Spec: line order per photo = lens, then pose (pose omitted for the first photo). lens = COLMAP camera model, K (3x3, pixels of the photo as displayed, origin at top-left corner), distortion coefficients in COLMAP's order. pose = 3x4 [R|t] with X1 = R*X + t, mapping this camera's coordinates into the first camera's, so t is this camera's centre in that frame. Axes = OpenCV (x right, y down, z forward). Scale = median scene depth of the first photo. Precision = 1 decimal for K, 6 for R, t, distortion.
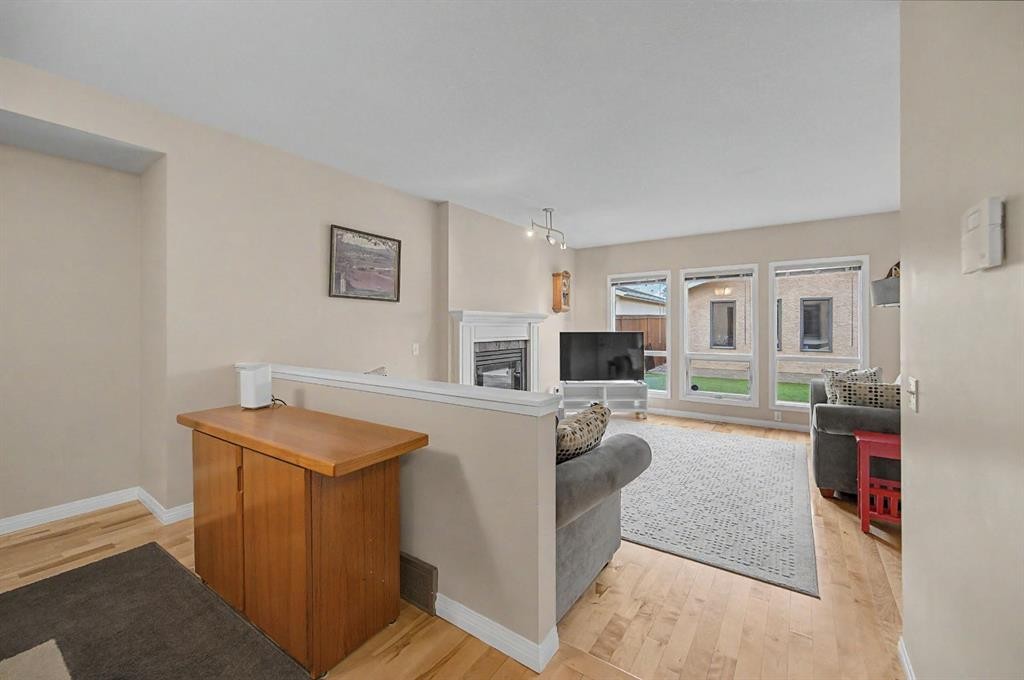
lens RADIAL K [[407.5, 0, 528.8], [0, 407.5, 327.3], [0, 0, 1]] dist [0.008411, -0.000371]
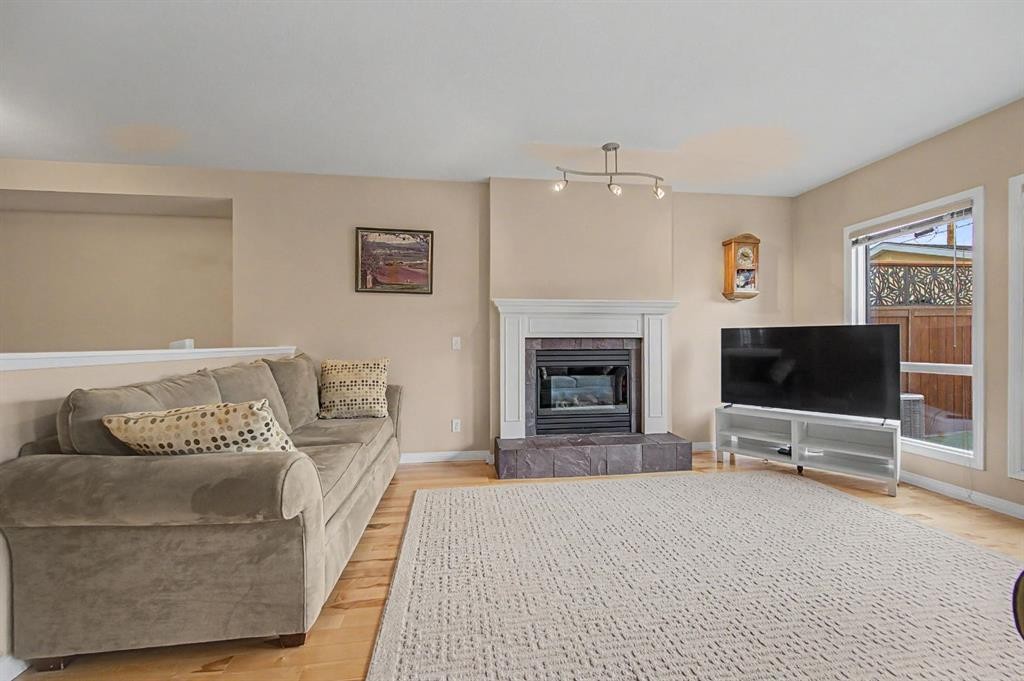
lens RADIAL K [[407.5, 0, 513.8], [0, 407.5, 342.5], [0, 0, 1]] dist [0.008411, -0.000371]
pose [[0.667090, -0.000995, -0.744976, 0.497670], [-0.000023, 0.999999, -0.001357, 0.051112], [0.744977, 0.000922, 0.667089, 0.449709]]
